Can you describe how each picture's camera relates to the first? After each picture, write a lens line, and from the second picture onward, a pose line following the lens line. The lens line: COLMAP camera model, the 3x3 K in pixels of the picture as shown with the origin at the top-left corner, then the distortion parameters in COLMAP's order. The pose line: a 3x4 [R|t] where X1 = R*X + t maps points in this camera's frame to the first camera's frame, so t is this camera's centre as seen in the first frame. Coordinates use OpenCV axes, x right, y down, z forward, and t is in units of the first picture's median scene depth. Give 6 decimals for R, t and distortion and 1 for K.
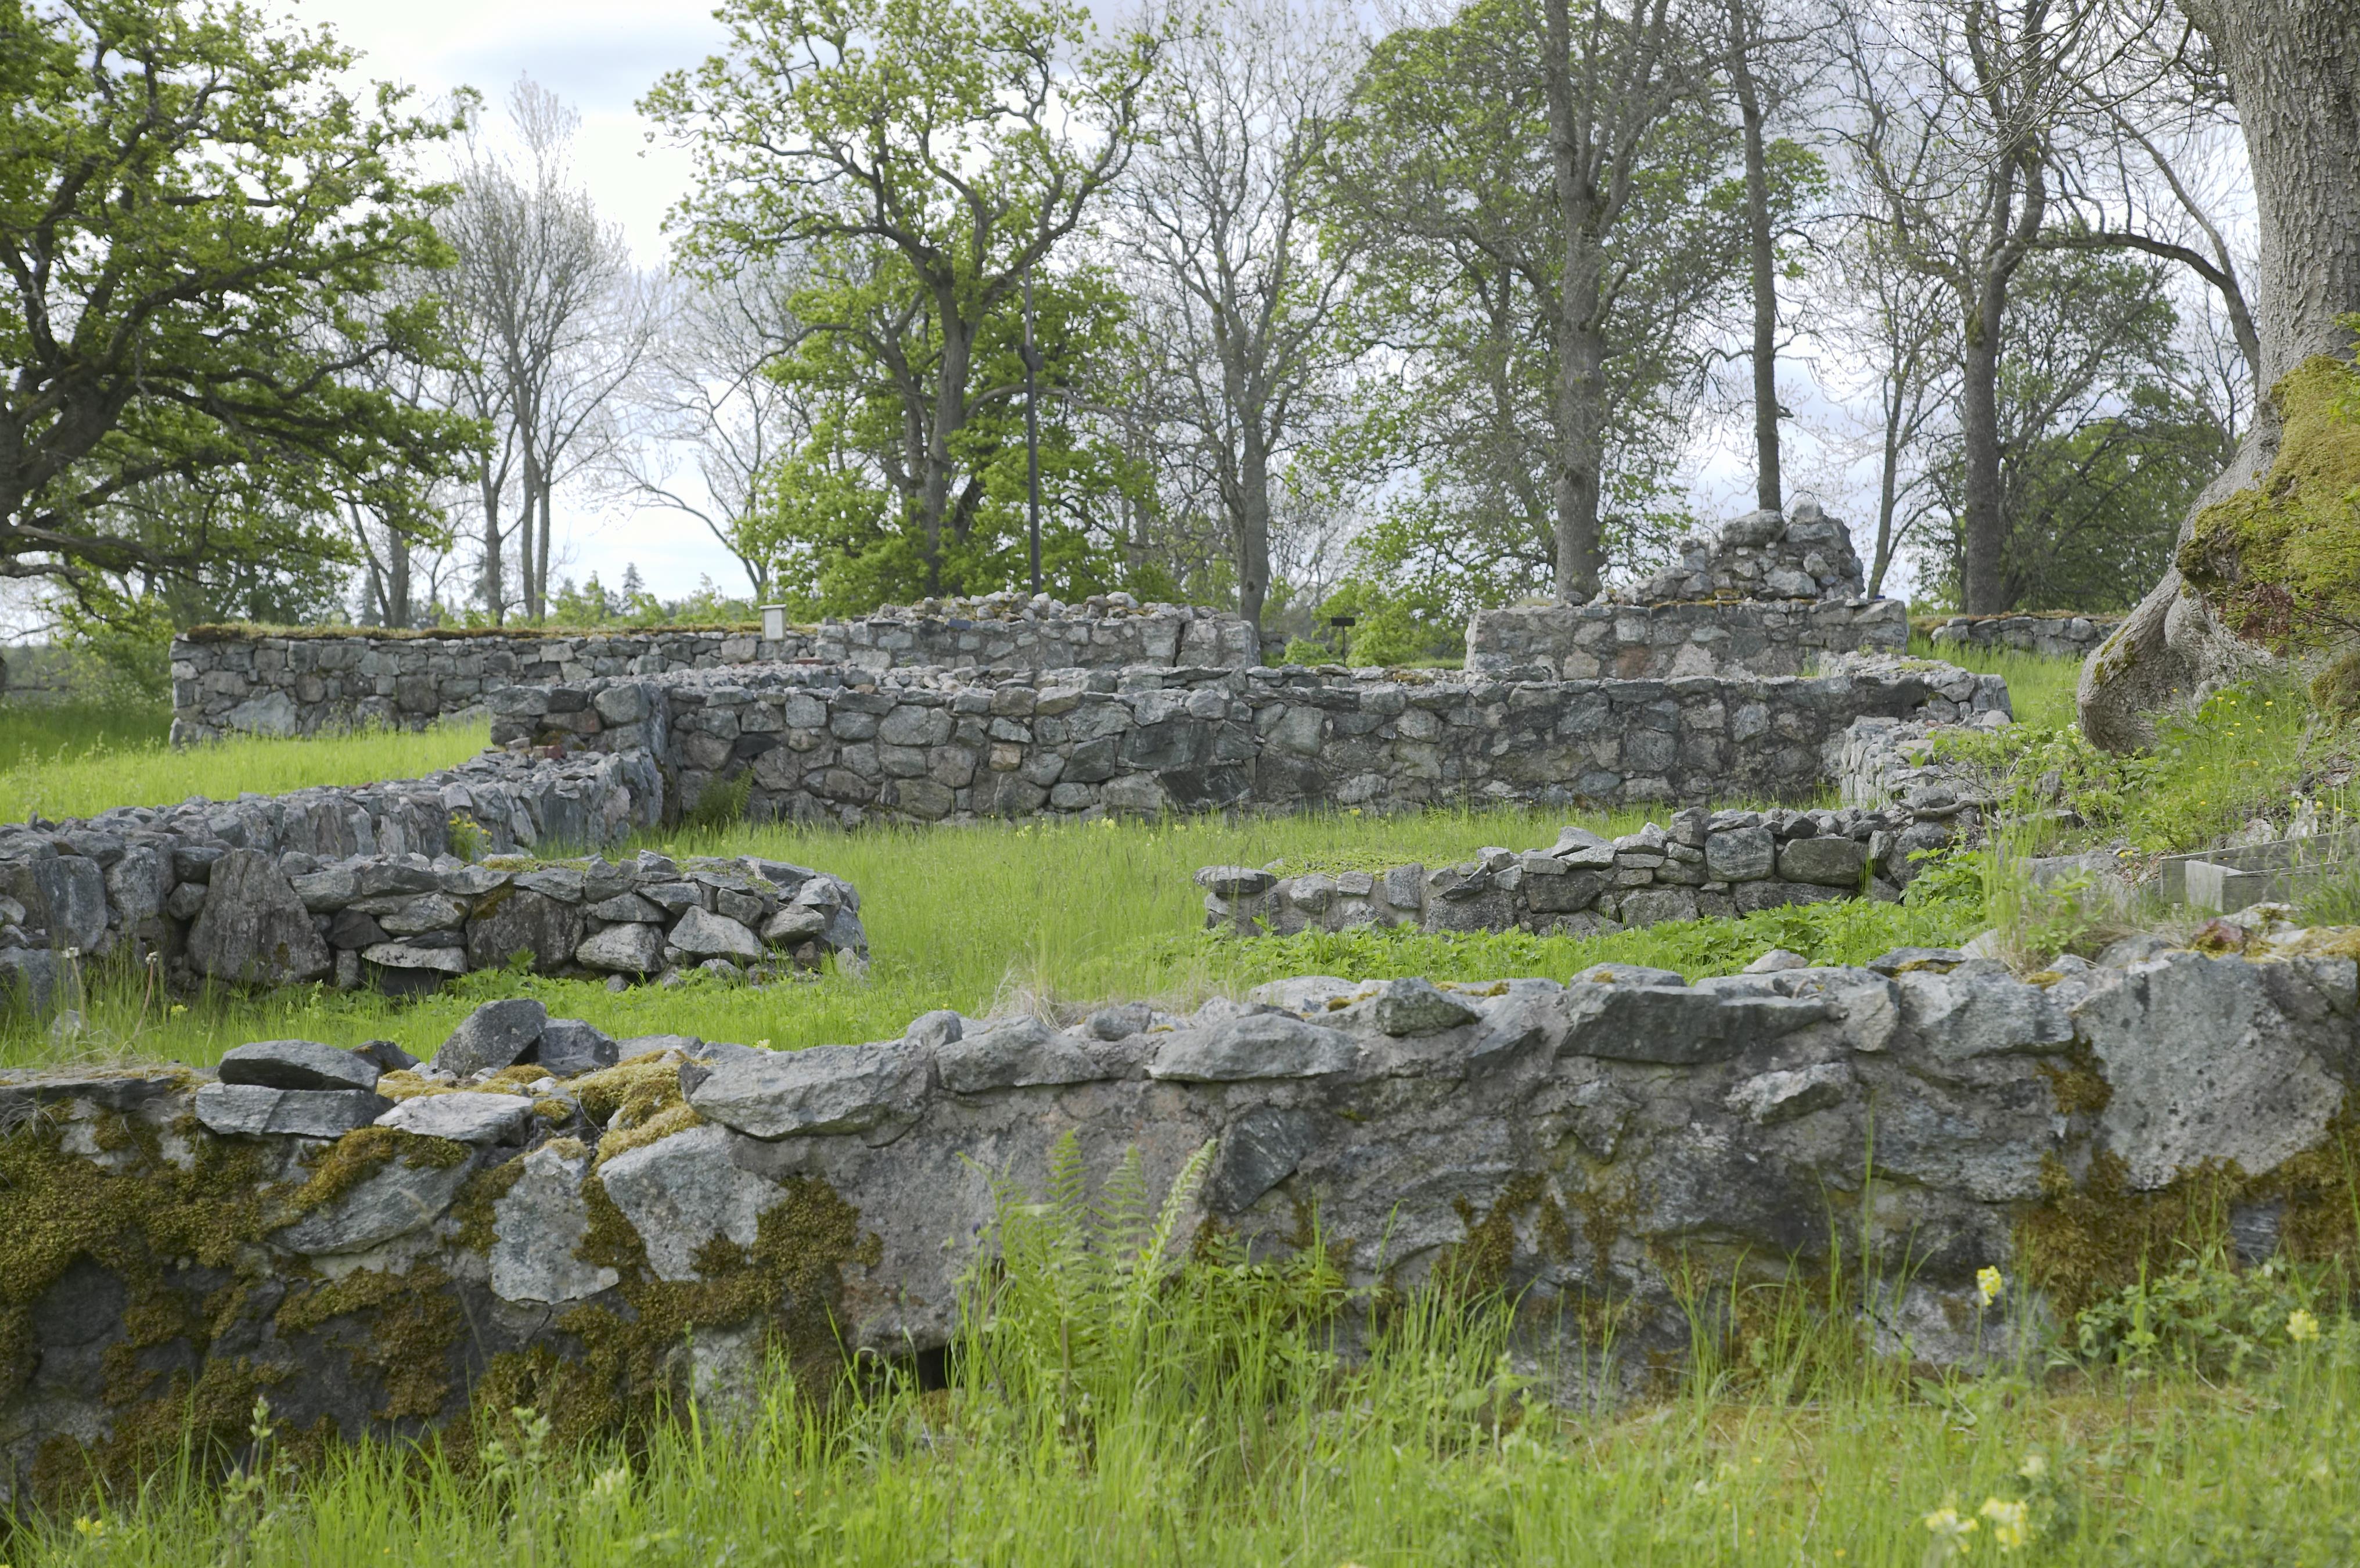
lens RADIAL K [[4190.5, 0, 1180.0], [0, 4190.5, 784.0], [0, 0, 1]] dist [0.269054, 0.043142]
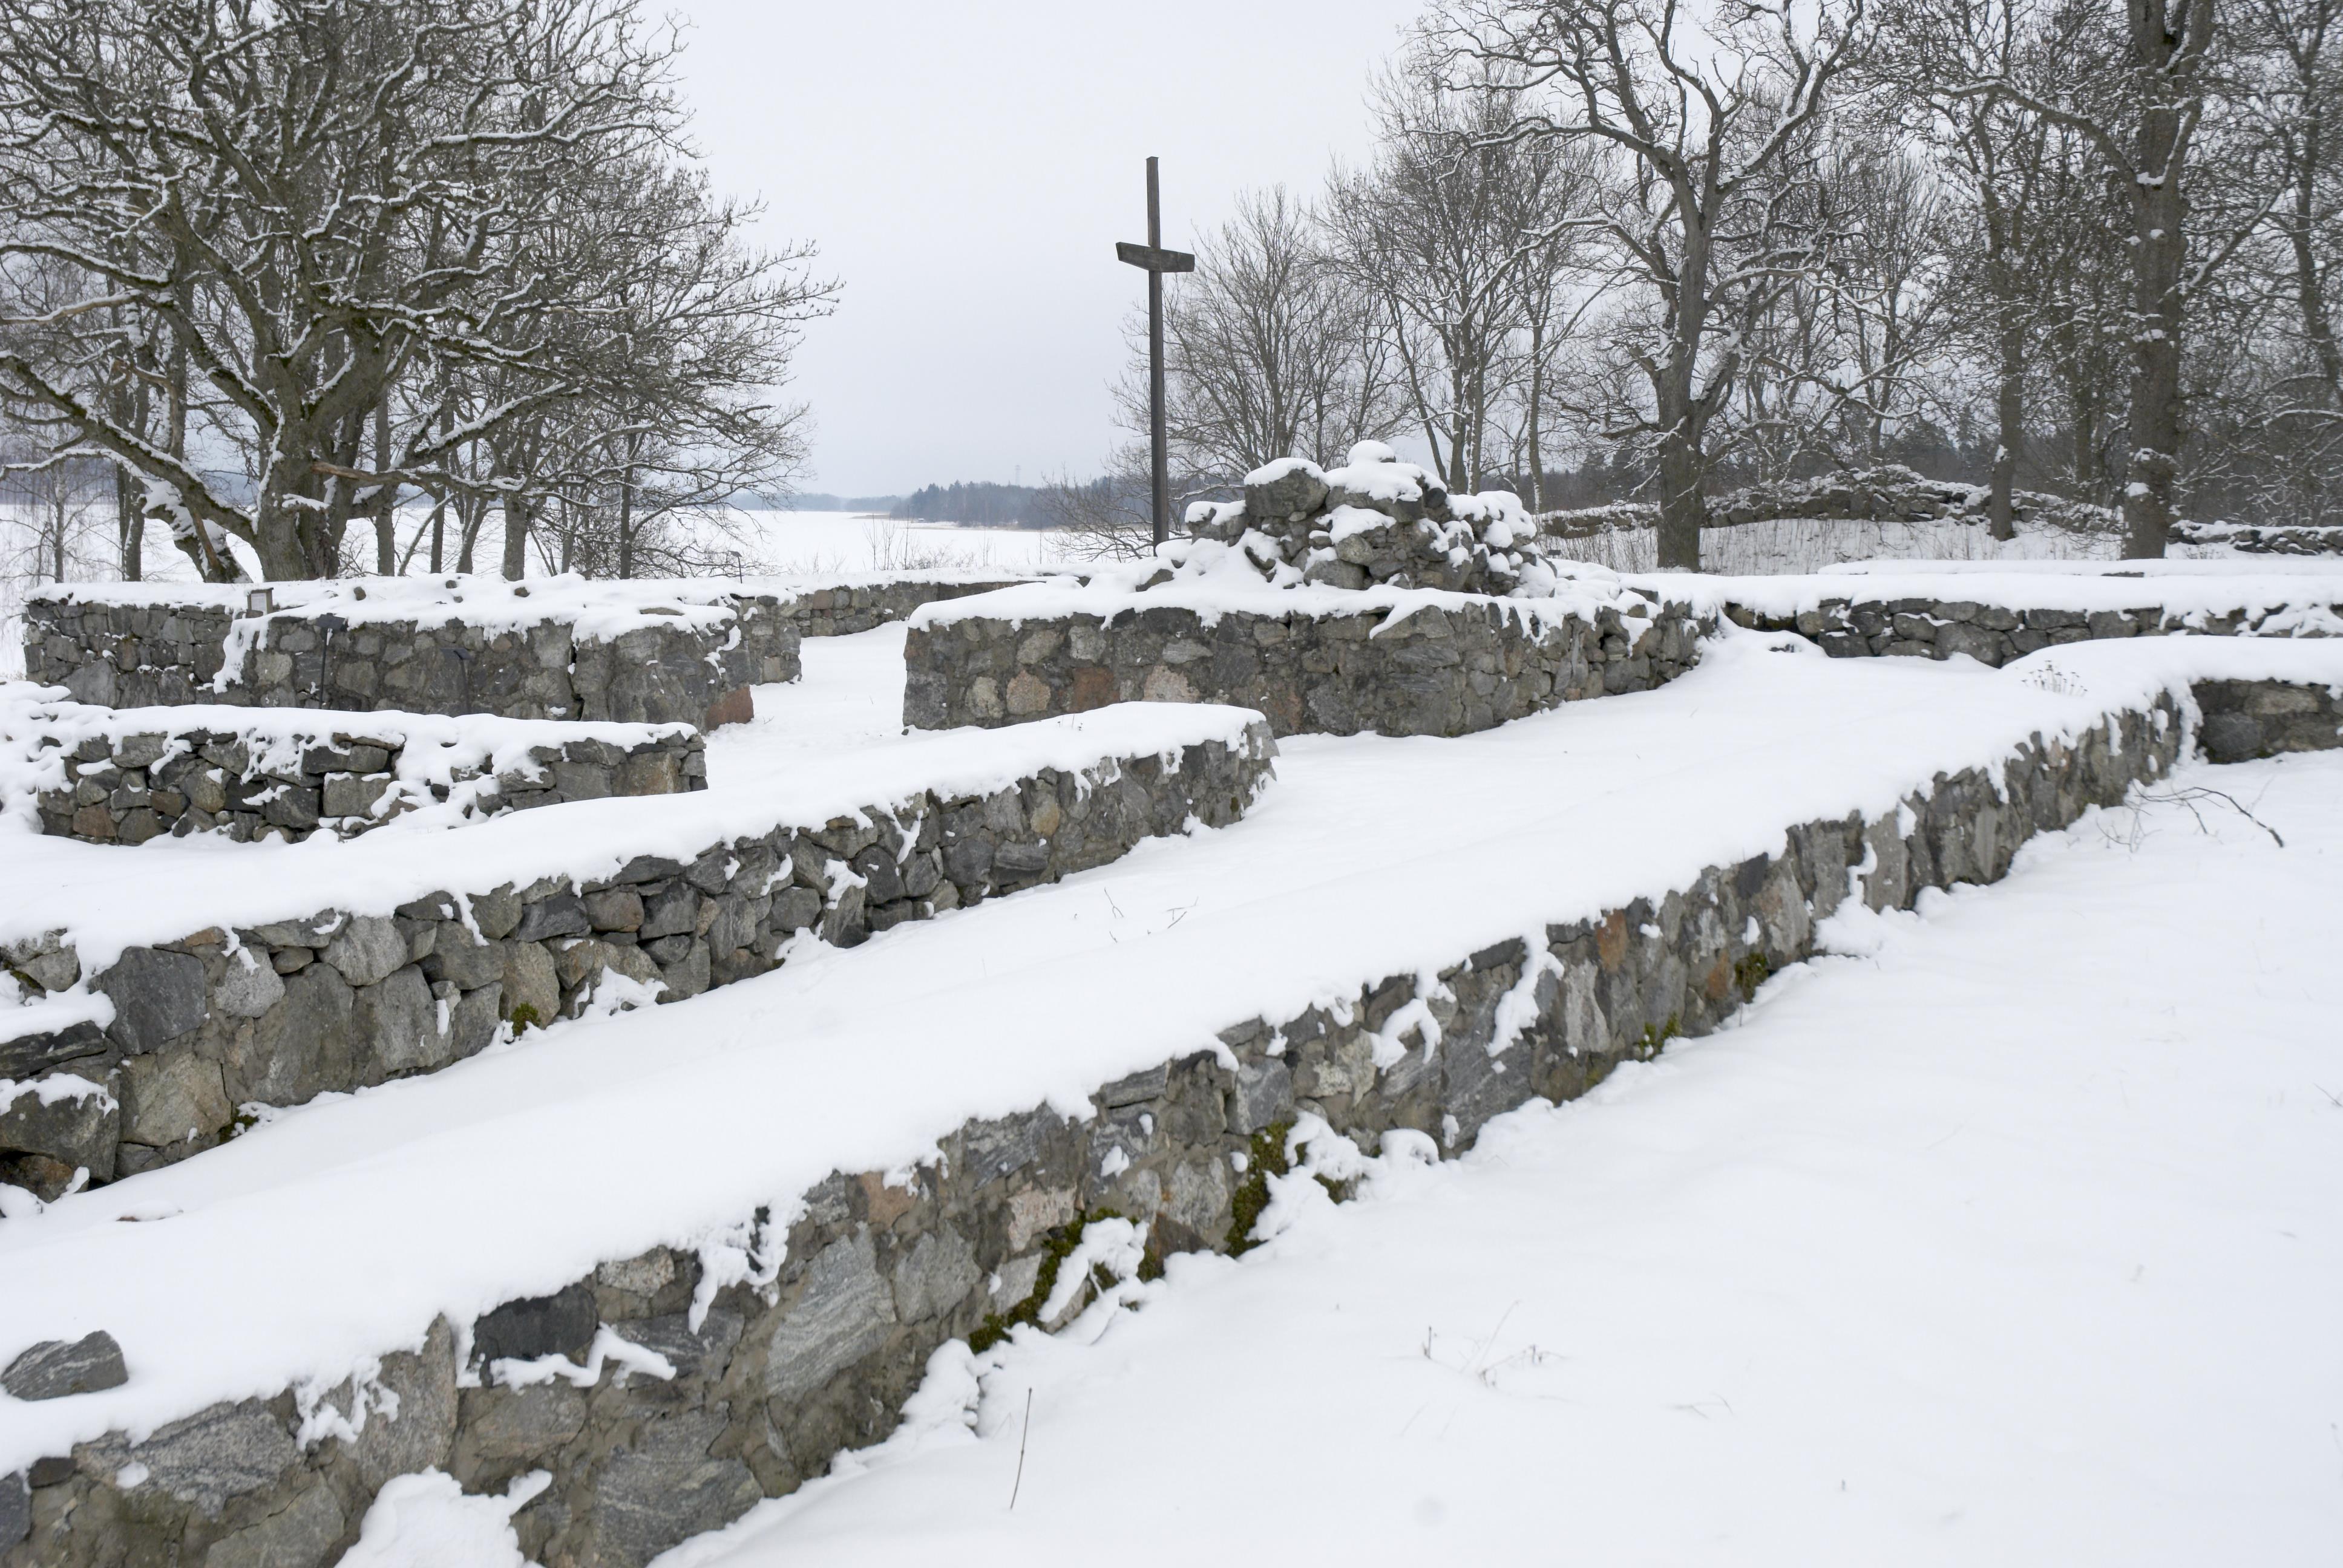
lens RADIAL K [[3044.5, 0, 1082.9], [0, 3044.5, 783.4], [0, 0, 1]] dist [0.018982, 0.018523]
pose [[0.909132, 0.029386, -0.415470, 0.308814], [-0.000242, 0.997545, 0.070027, -0.047914], [0.416508, -0.063563, 0.906907, 0.537424]]
